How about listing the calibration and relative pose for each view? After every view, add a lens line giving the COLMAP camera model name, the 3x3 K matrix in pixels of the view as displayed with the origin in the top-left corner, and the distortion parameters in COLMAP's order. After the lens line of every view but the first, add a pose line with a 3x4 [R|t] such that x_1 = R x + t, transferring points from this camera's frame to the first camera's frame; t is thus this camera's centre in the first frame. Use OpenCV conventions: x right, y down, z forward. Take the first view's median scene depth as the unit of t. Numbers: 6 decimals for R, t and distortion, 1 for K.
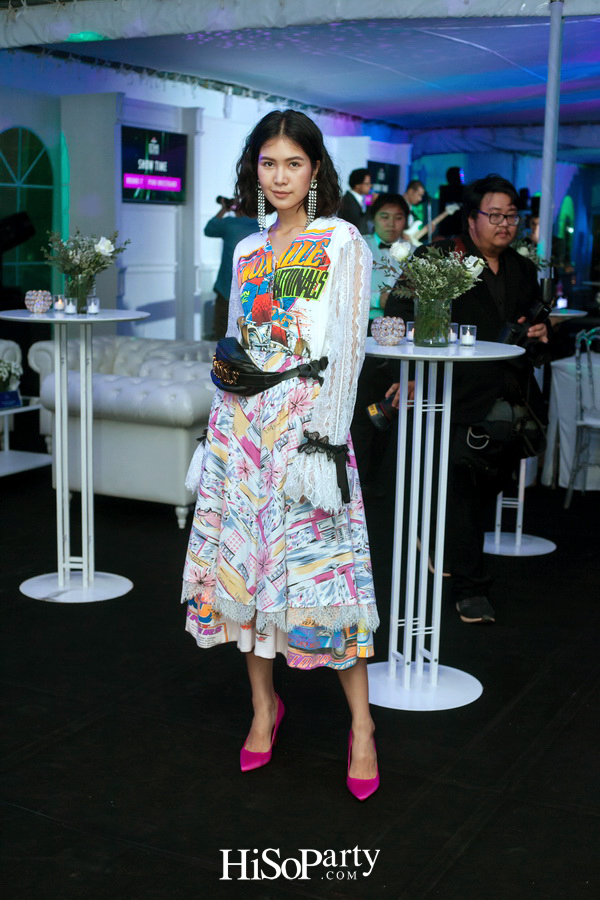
lens RADIAL K [[1308.2, 0, 300.0], [0, 1308.2, 450.0], [0, 0, 1]] dist [-0.098928, -0.065460]
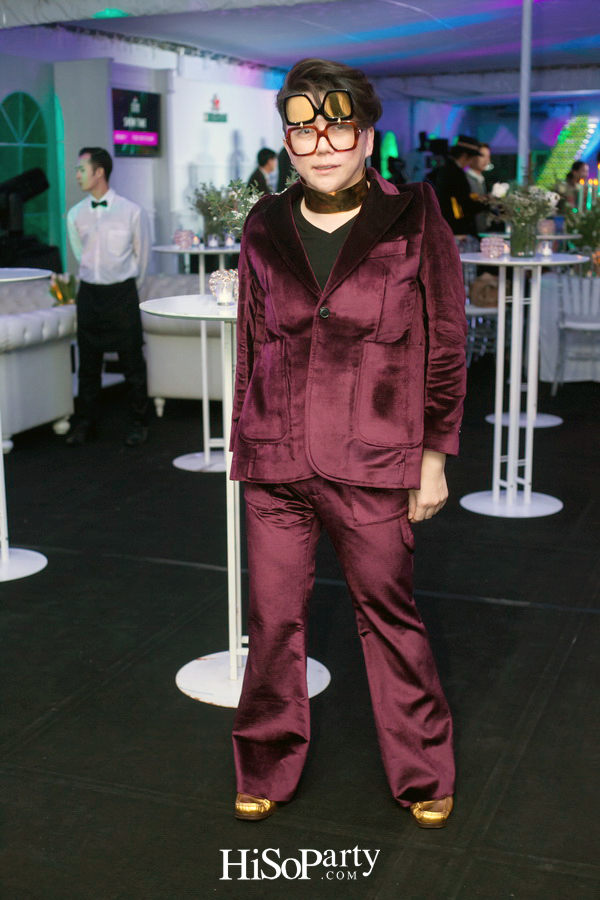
lens RADIAL K [[1314.2, 0, 311.7], [0, 1314.2, 450.1], [0, 0, 1]] dist [-0.097438, -0.099136]
pose [[0.992148, -0.053355, 0.113120, -0.136134], [0.048724, 0.997872, 0.043318, 0.025664], [-0.115190, -0.037466, 0.992637, -0.174716]]
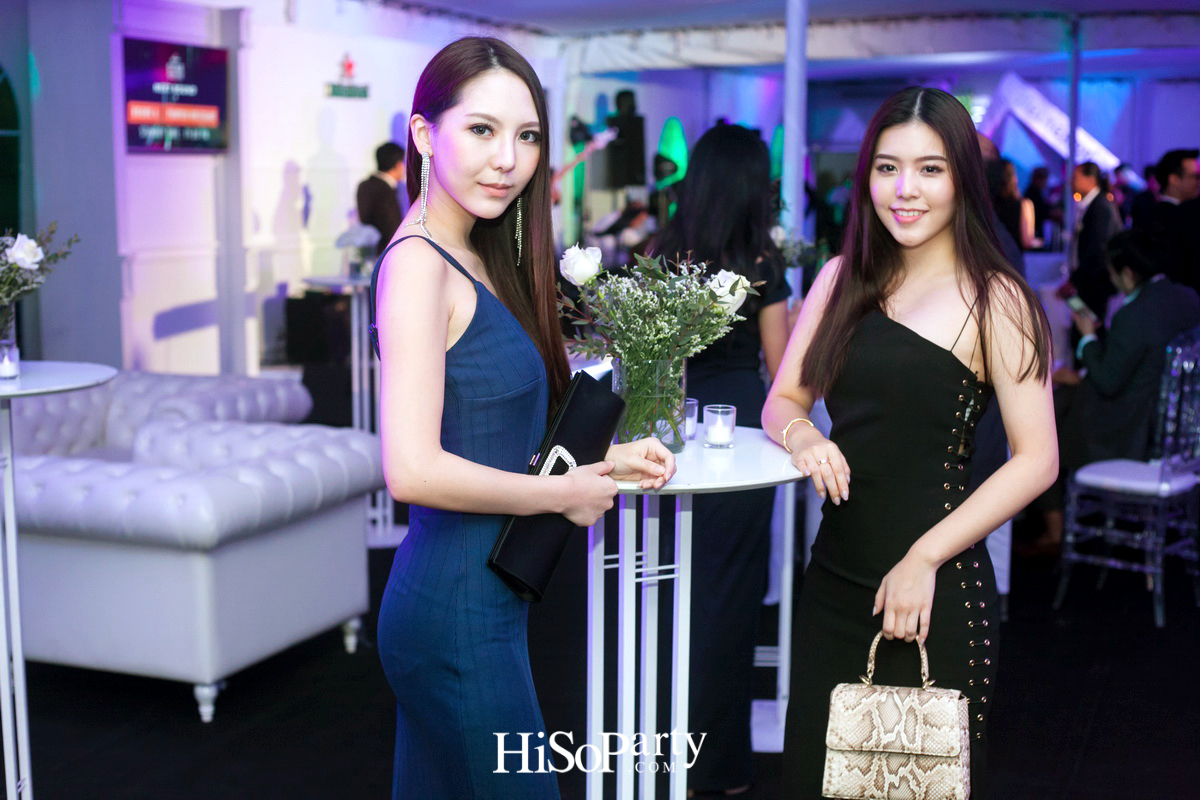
lens RADIAL K [[1744.3, 0, 600.0], [0, 1744.3, 400.0], [0, 0, 1]] dist [-0.098928, -0.065460]
pose [[0.994131, -0.033495, 0.102871, 0.006419], [0.037358, 0.998658, -0.035866, -0.035041], [-0.101532, 0.039498, 0.994048, 0.155380]]
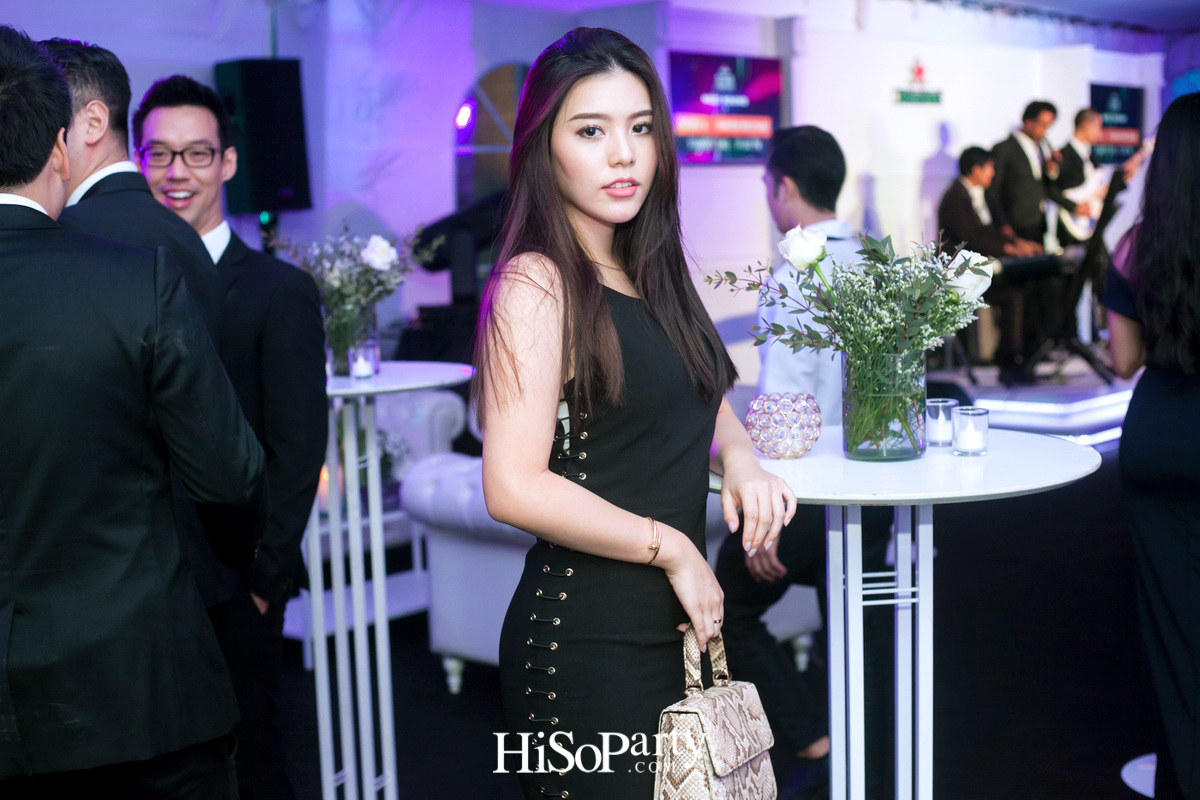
lens RADIAL K [[1752.2, 0, 600.0], [0, 1752.2, 400.0], [0, 0, 1]] dist [-0.097438, -0.099136]
pose [[0.963120, -0.022598, -0.268120, 0.076992], [0.008195, 0.998468, -0.054717, -0.031154], [0.268946, 0.050502, 0.961830, 0.186615]]
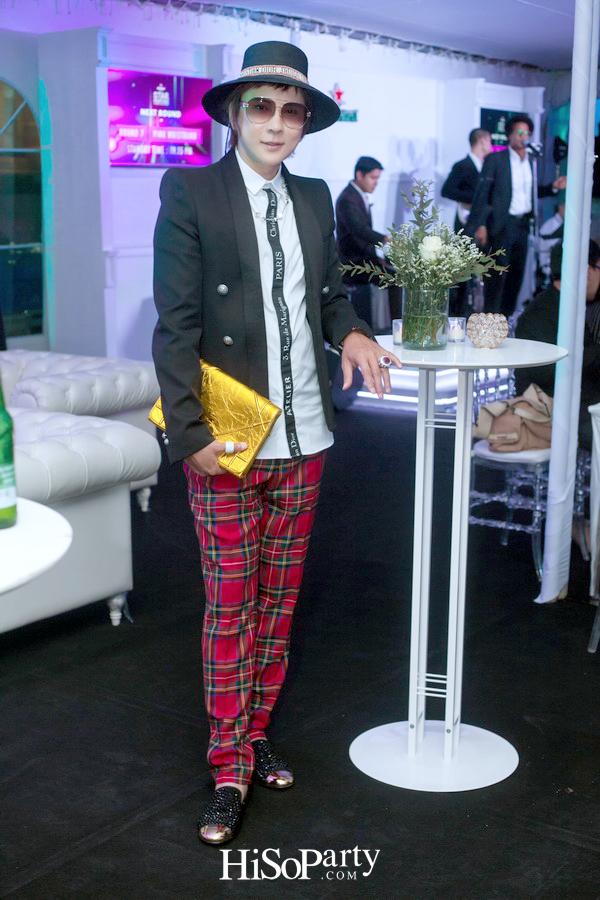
lens RADIAL K [[1308.2, 0, 300.0], [0, 1308.2, 450.0], [0, 0, 1]] dist [-0.098928, -0.065460]
pose [[0.985324, 0.011731, -0.170290, 0.138992], [-0.006783, 0.999538, 0.029612, -0.055175], [0.170559, -0.028022, 0.984949, 0.304523]]
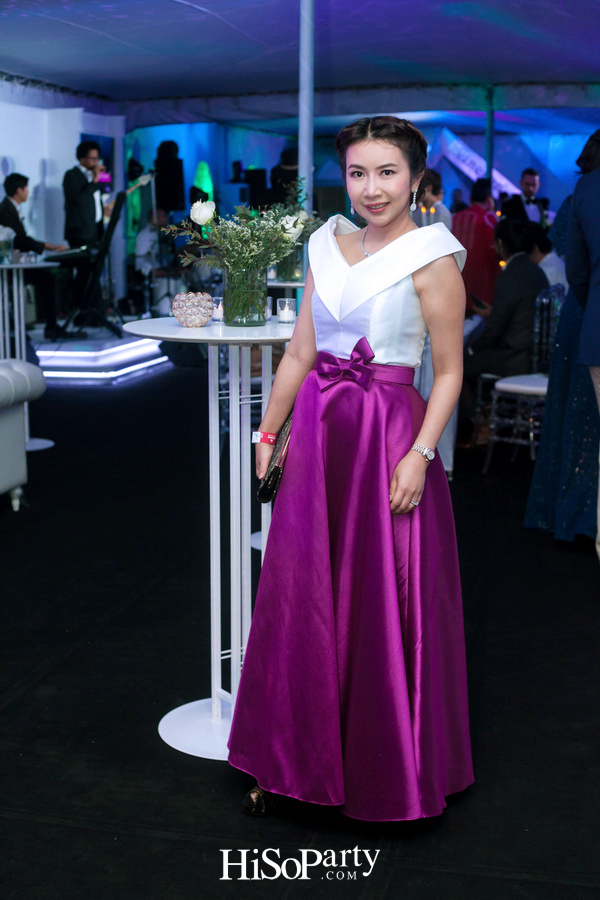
lens RADIAL K [[1308.2, 0, 300.0], [0, 1308.2, 450.0], [0, 0, 1]] dist [-0.098928, -0.065460]
pose [[0.973484, -0.066180, 0.218971, -0.024735], [0.062881, 0.997778, 0.022009, -0.007449], [-0.219941, -0.007656, 0.975483, 0.081291]]
